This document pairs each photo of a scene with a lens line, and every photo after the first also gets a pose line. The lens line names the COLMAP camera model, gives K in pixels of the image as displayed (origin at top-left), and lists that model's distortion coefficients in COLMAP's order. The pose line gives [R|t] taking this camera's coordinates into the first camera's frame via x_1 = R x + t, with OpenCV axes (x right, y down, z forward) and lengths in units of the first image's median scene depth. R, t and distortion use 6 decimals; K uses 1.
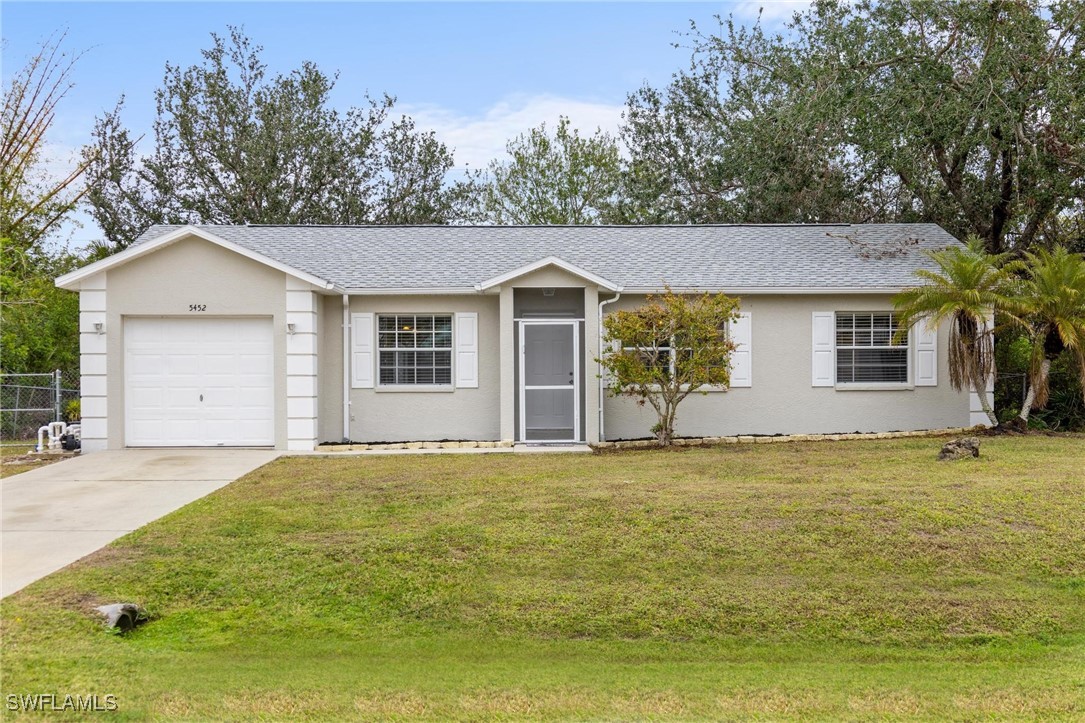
lens RADIAL K [[1046.2, 0, 543.5], [0, 1046.2, 363.4], [0, 0, 1]] dist [0.009067, 0.000000]
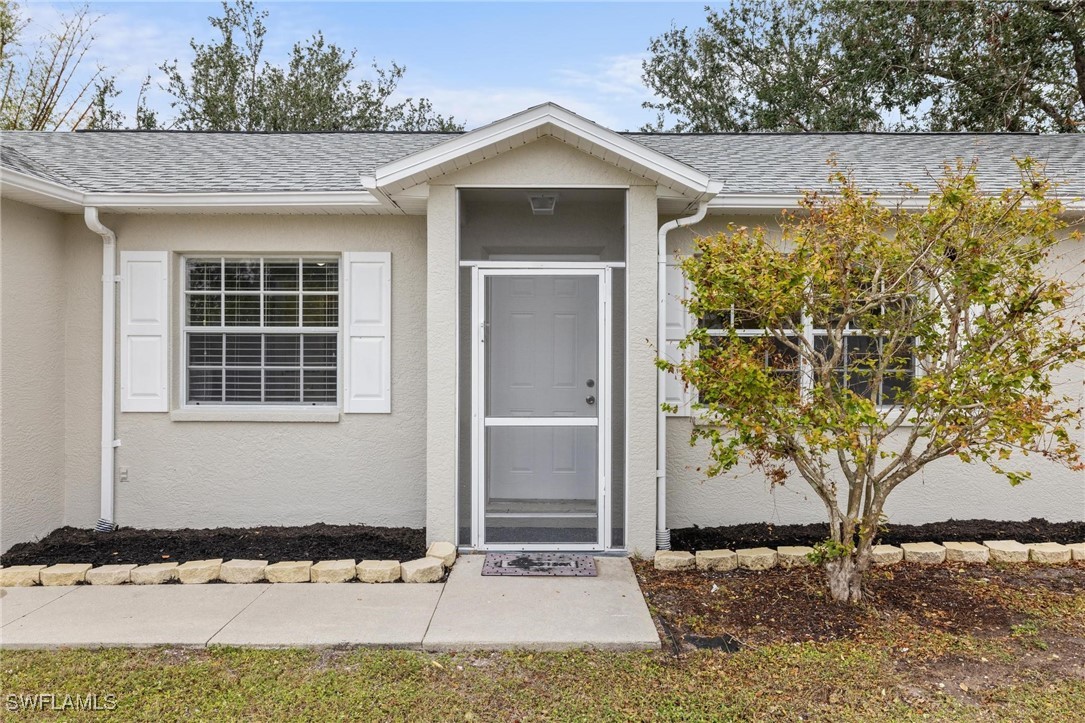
lens RADIAL K [[753.3, 0, 540.1], [0, 753.3, 355.2], [0, 0, 1]] dist [0.004590, 0.001219]
pose [[0.999588, 0.008707, -0.027343, 0.012876], [-0.008007, 0.999640, 0.025601, -0.011877], [0.027556, -0.025371, 0.999298, 0.666153]]
